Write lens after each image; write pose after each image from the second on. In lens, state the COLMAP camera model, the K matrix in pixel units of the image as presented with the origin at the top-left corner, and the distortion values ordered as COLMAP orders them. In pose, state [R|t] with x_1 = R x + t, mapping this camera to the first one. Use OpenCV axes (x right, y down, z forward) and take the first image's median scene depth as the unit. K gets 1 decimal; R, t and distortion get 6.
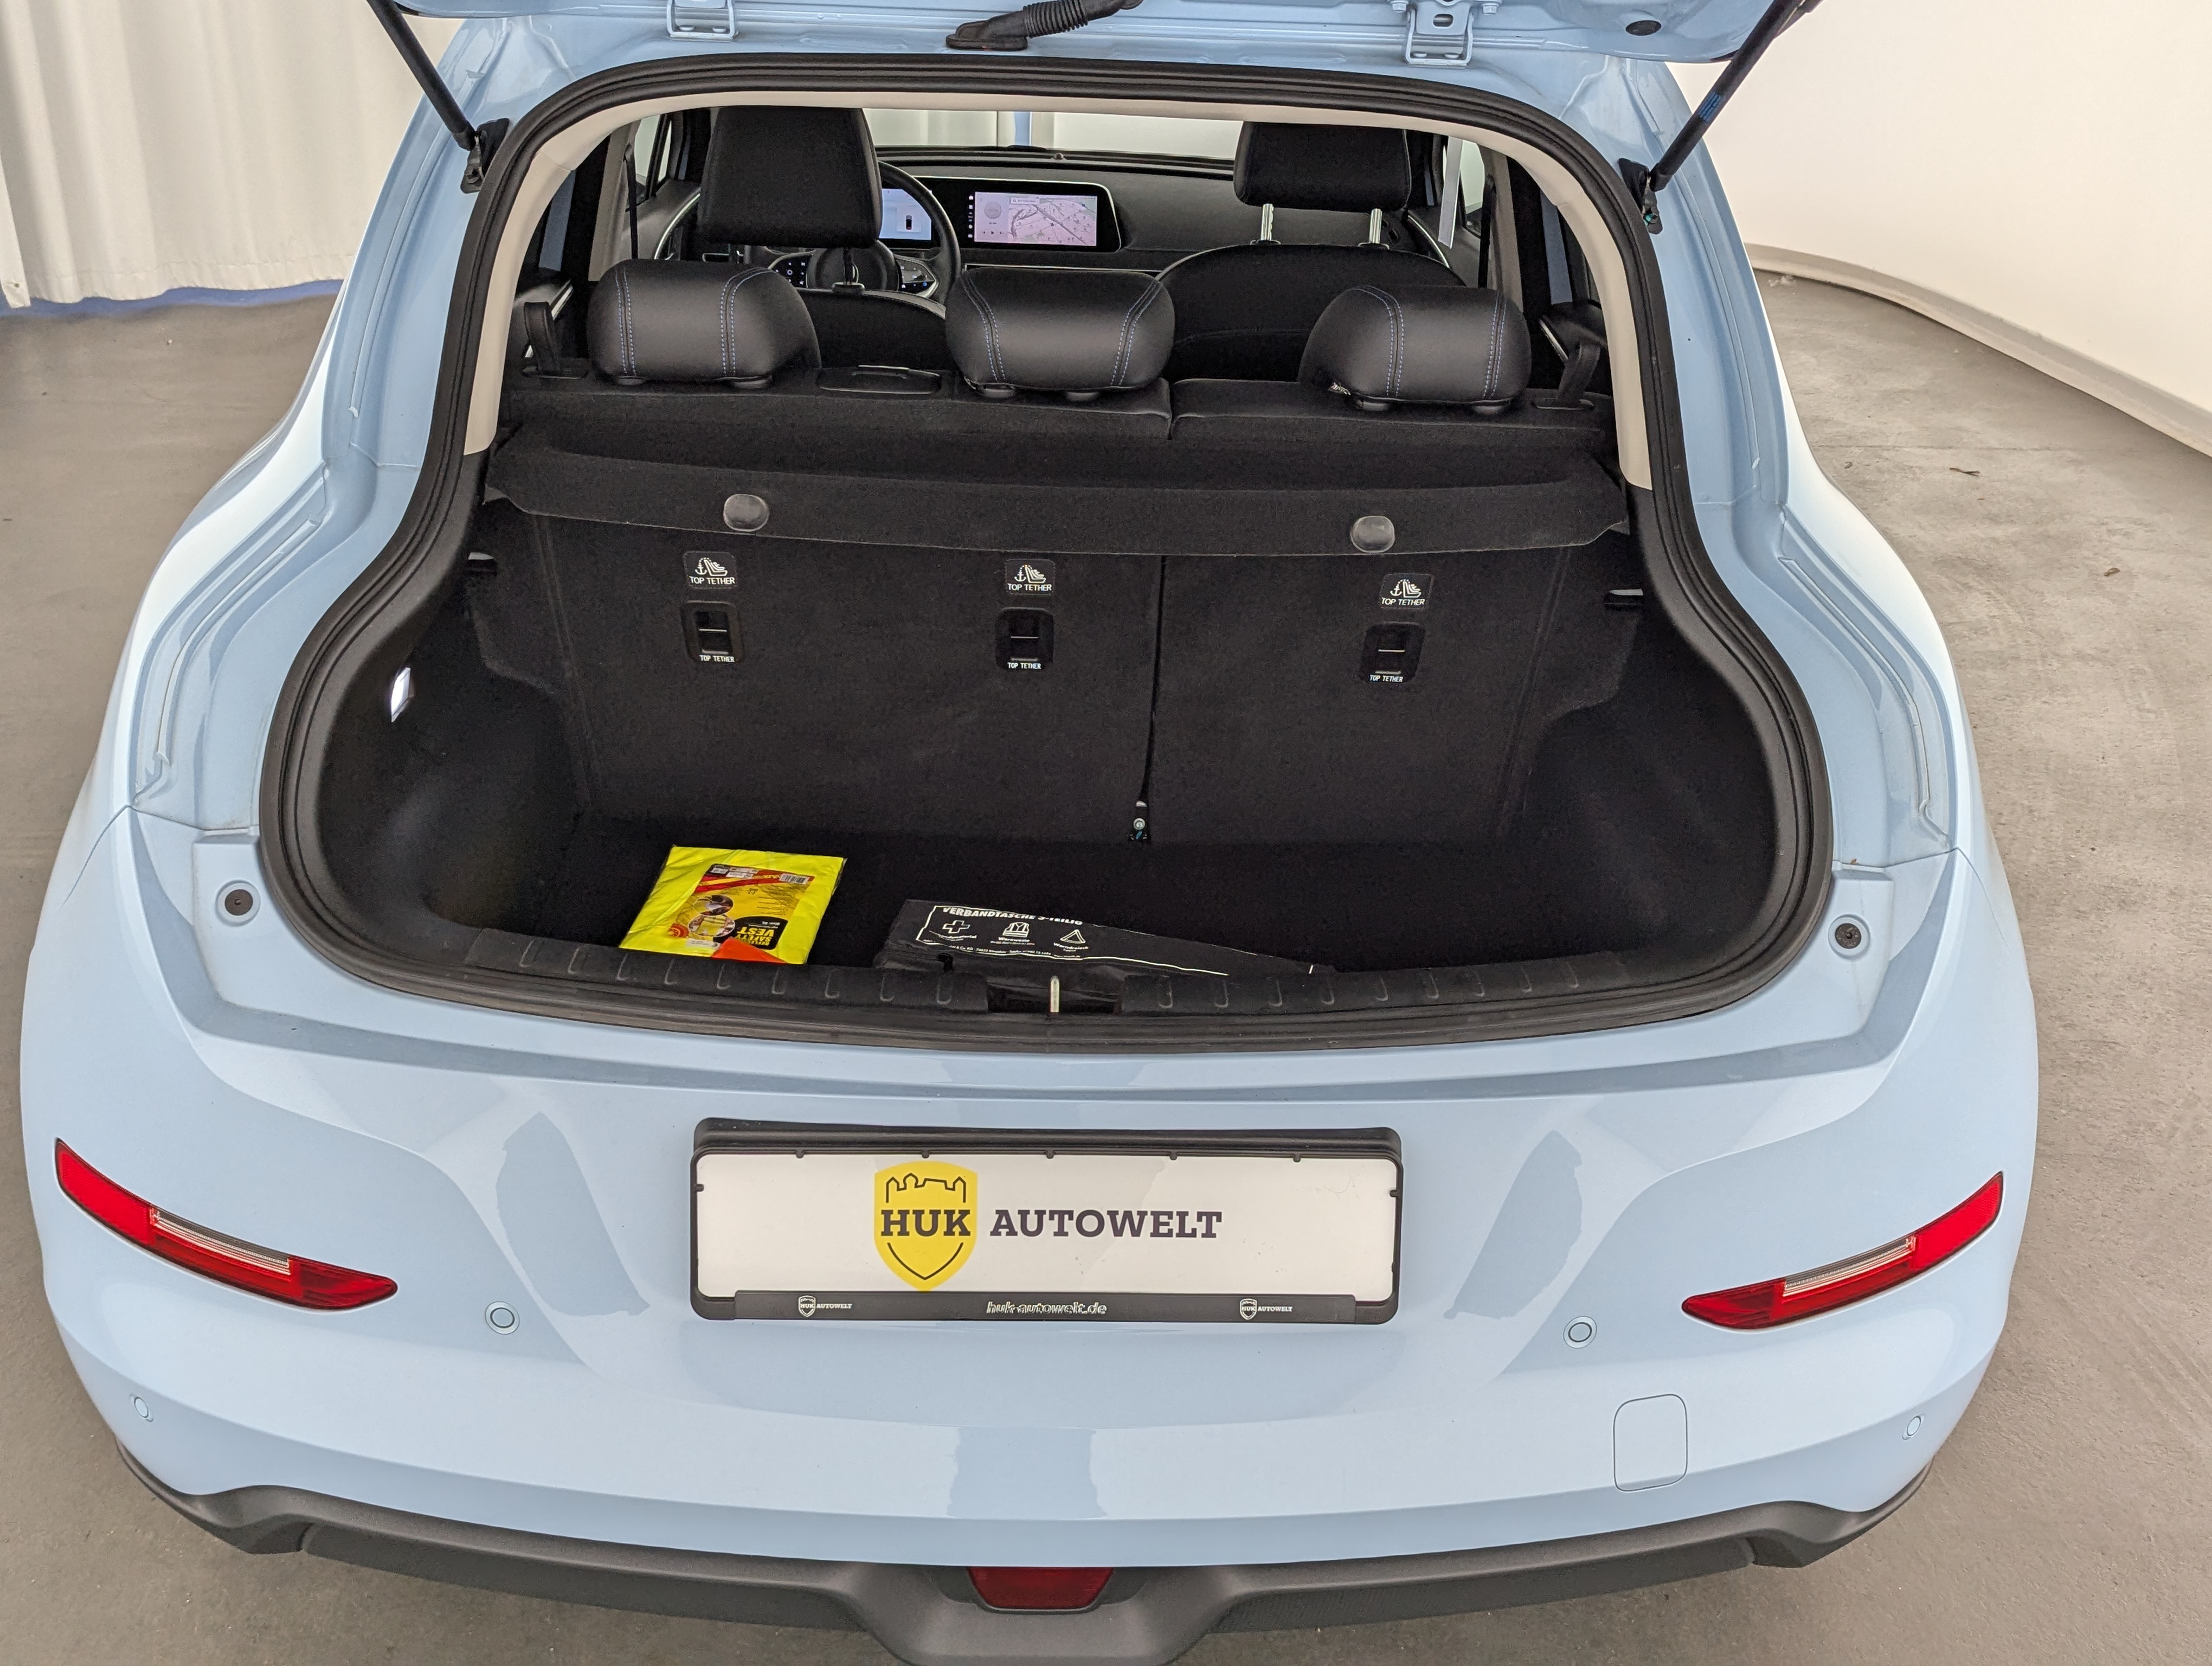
lens RADIAL K [[1957.7, 0, 1106.0], [0, 1957.7, 833.0], [0, 0, 1]] dist [0.039647, -0.010291]
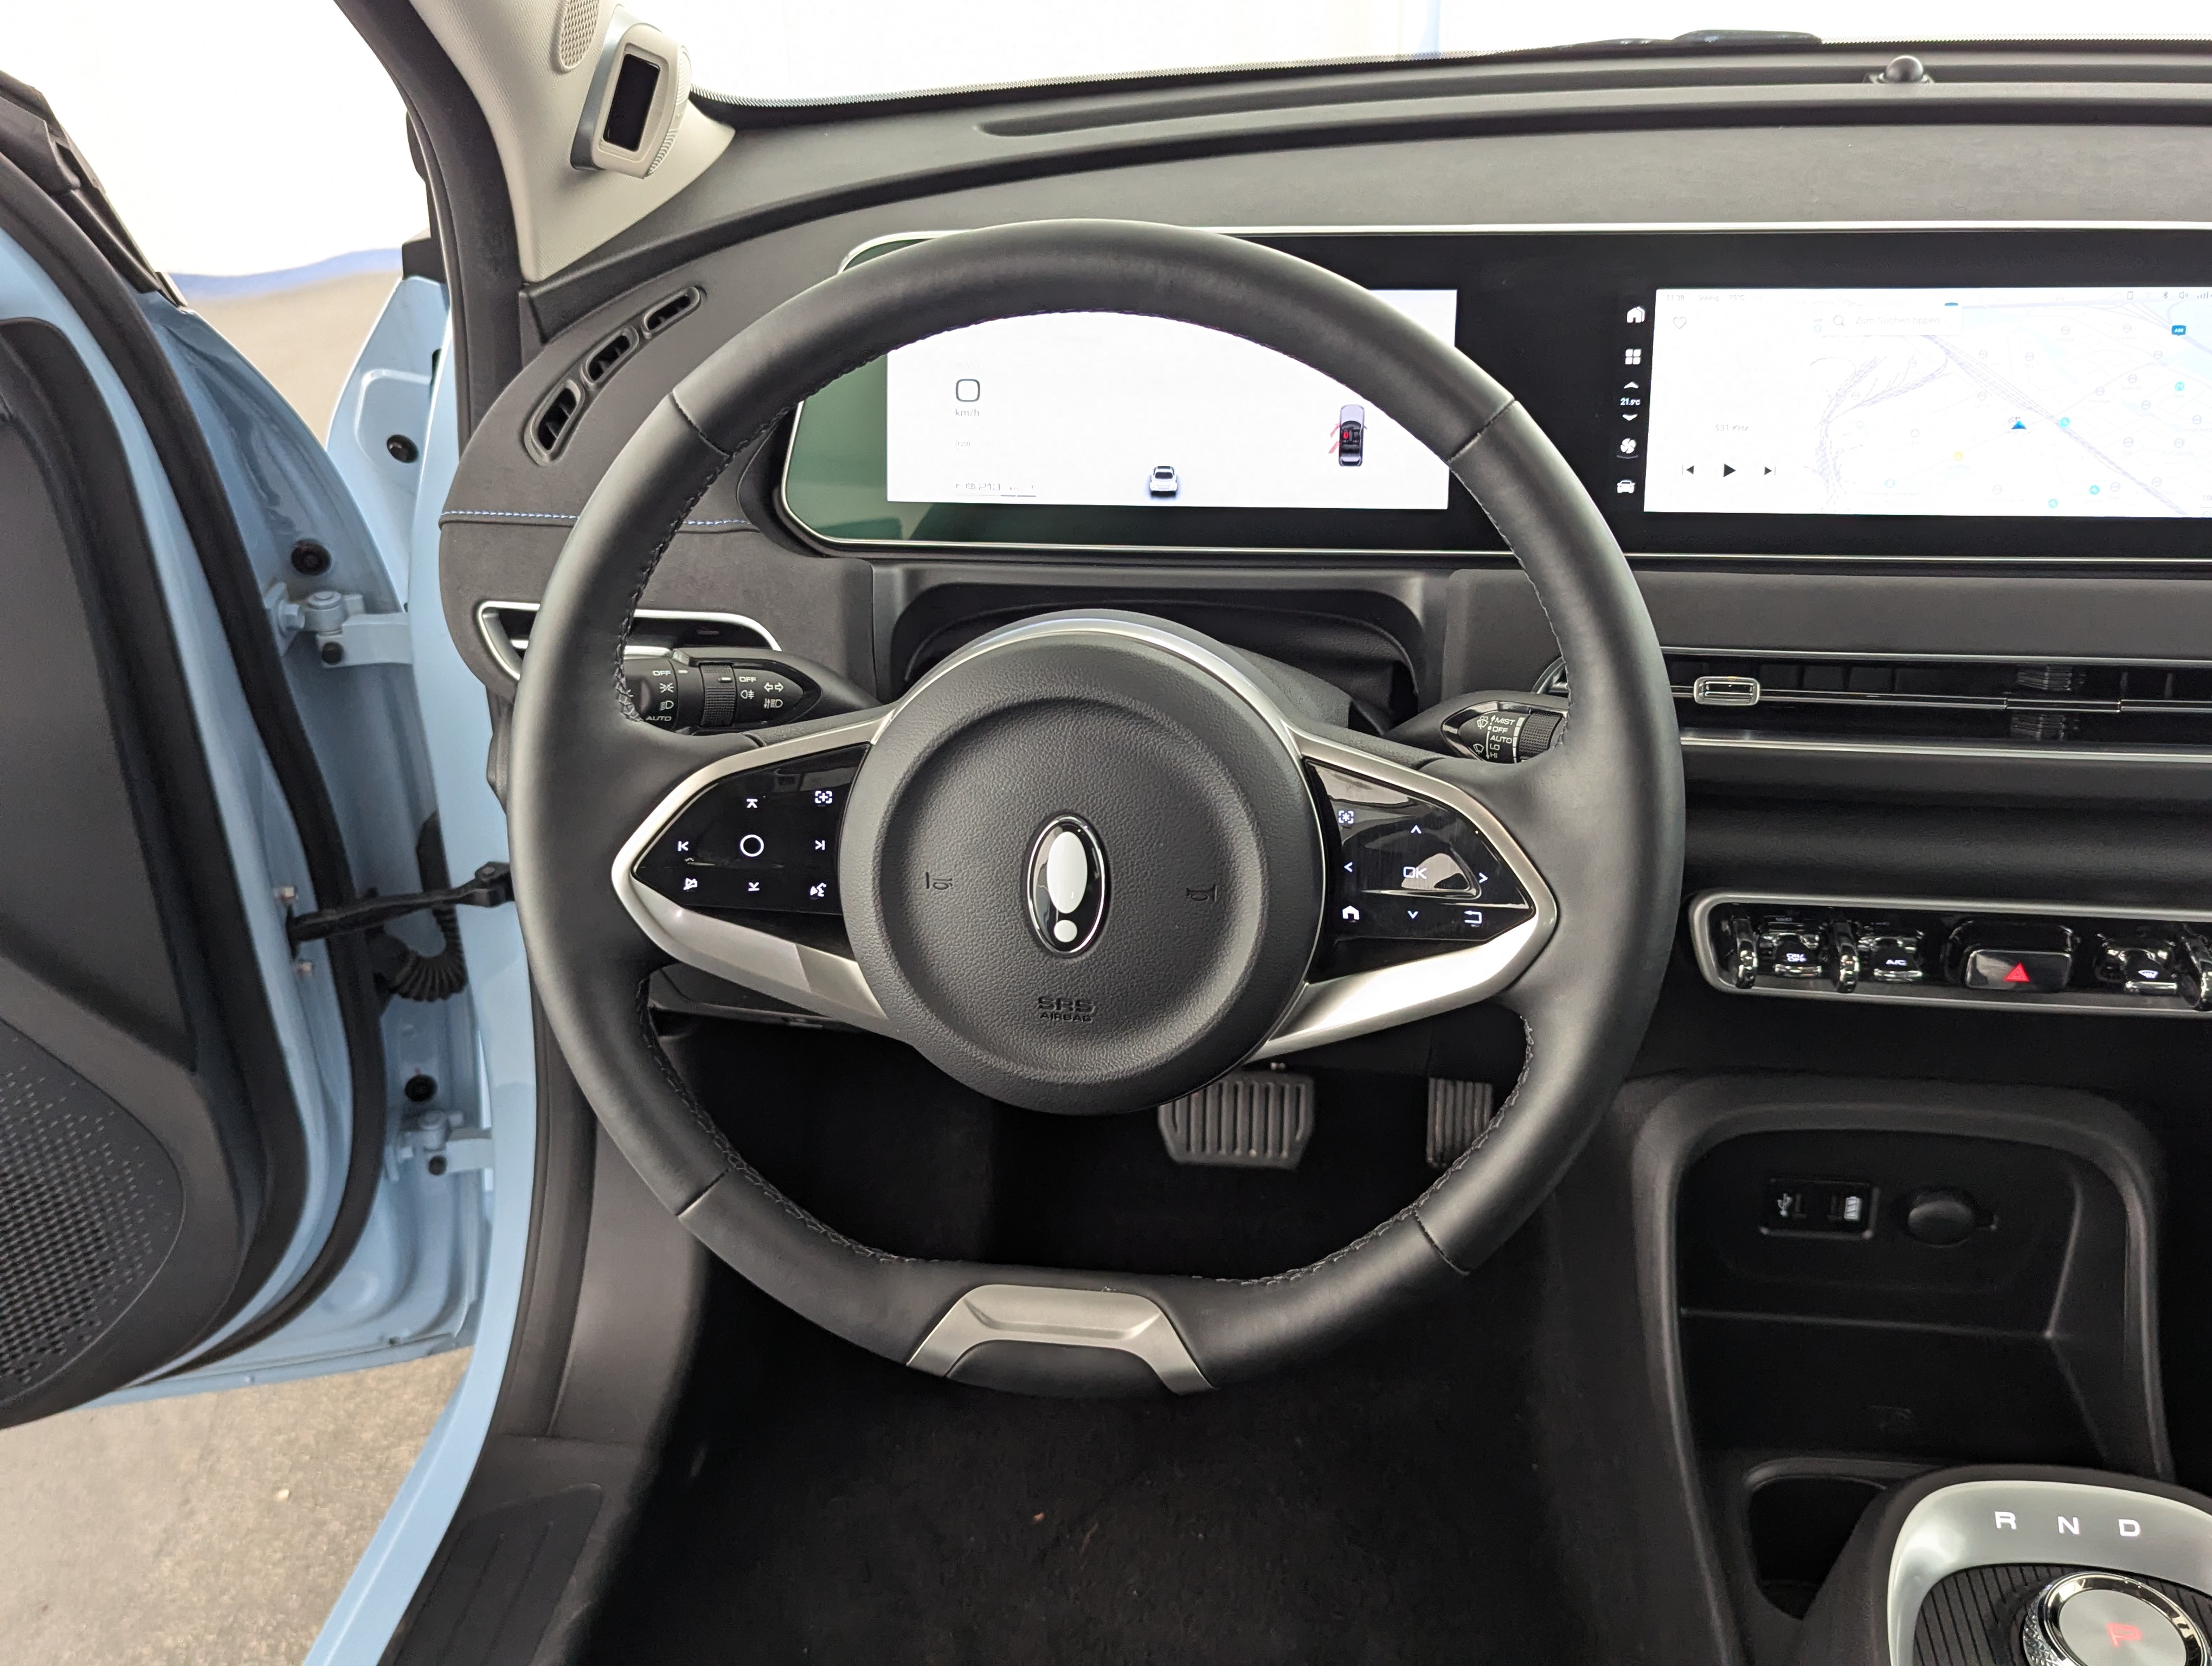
lens RADIAL K [[1957.7, 0, 1106.0], [0, 1957.7, 833.0], [0, 0, 1]] dist [0.039647, -0.010291]
pose [[0.988505, 0.016620, -0.150275, -0.092927], [-0.005368, 0.997171, 0.074970, -0.280693], [0.151096, -0.073302, 0.985798, 0.768079]]
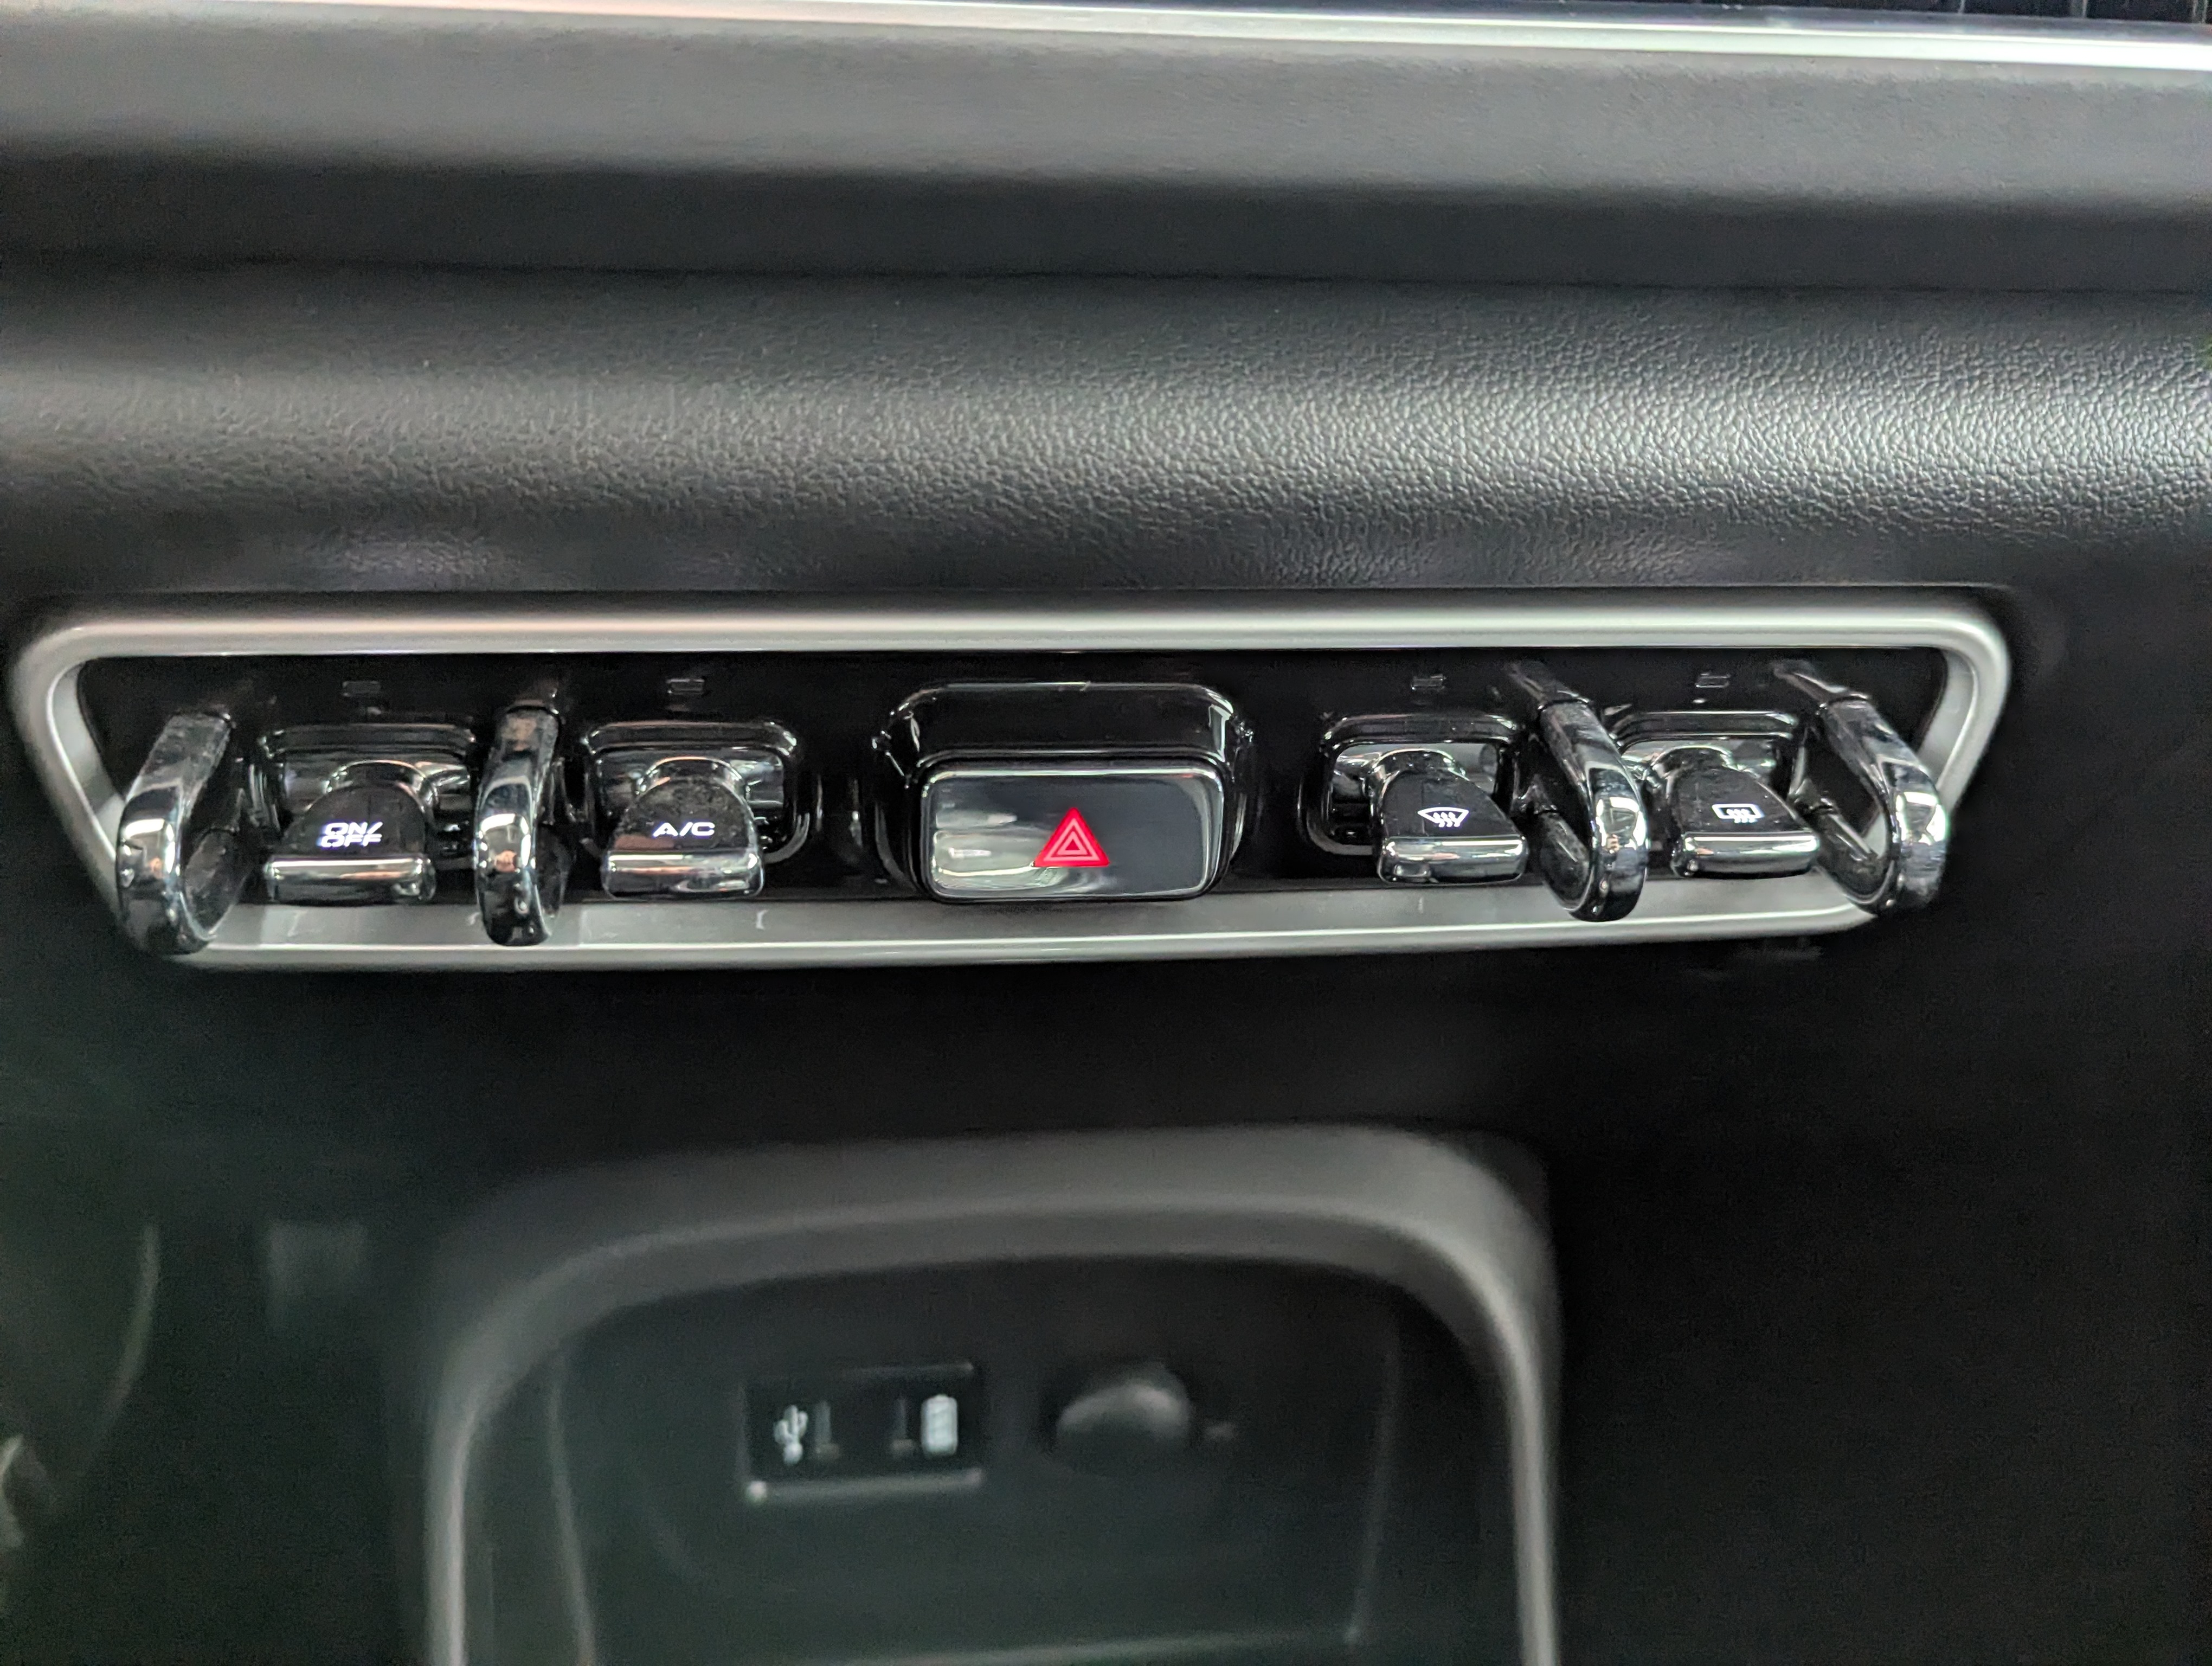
lens RADIAL K [[1957.7, 0, 1106.0], [0, 1957.7, 833.0], [0, 0, 1]] dist [0.039647, -0.010291]
pose [[0.993155, -0.042375, 0.108847, -0.031789], [0.033573, 0.996110, 0.081466, -0.255086], [-0.111875, -0.077254, 0.990715, 0.930288]]
